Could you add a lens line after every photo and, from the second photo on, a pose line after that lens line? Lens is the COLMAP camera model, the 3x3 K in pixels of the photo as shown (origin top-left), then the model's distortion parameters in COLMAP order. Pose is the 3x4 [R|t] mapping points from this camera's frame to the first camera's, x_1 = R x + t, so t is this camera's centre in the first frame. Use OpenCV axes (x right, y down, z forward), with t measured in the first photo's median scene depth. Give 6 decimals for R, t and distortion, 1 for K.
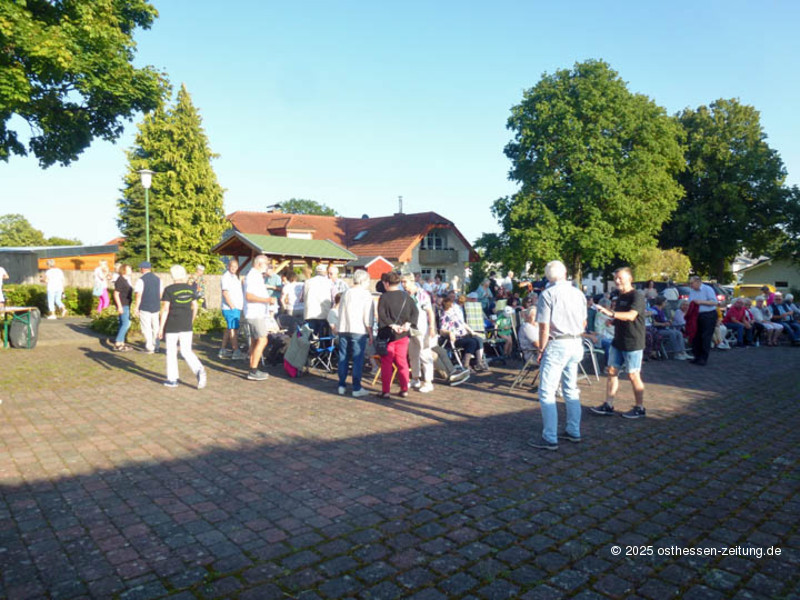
lens RADIAL K [[566.3, 0, 398.6], [0, 566.3, 299.1], [0, 0, 1]] dist [-0.056256, 0.000841]
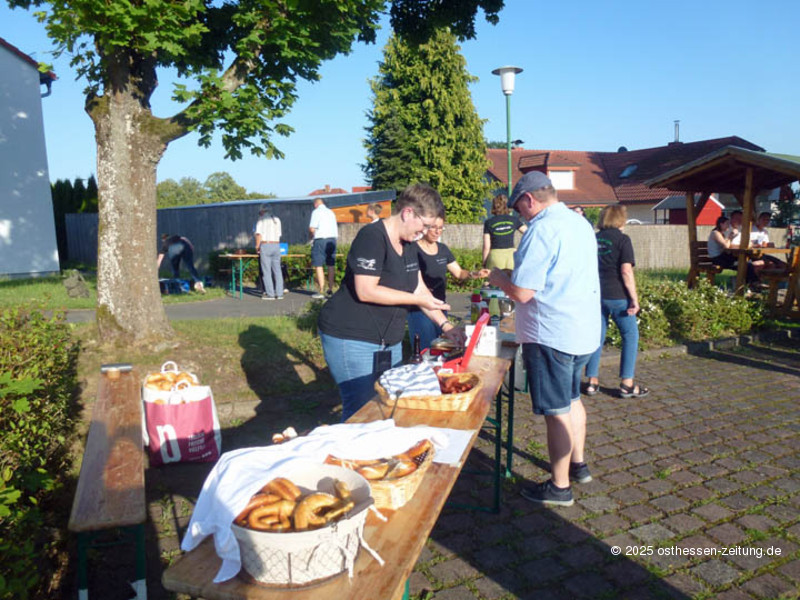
lens RADIAL K [[566.3, 0, 401.4], [0, 566.3, 301.3], [0, 0, 1]] dist [-0.056256, 0.000841]
pose [[0.957215, 0.013082, -0.289083, -0.196608], [0.015072, 0.995368, 0.094951, -0.011656], [0.288986, -0.095245, 0.952583, 0.165407]]
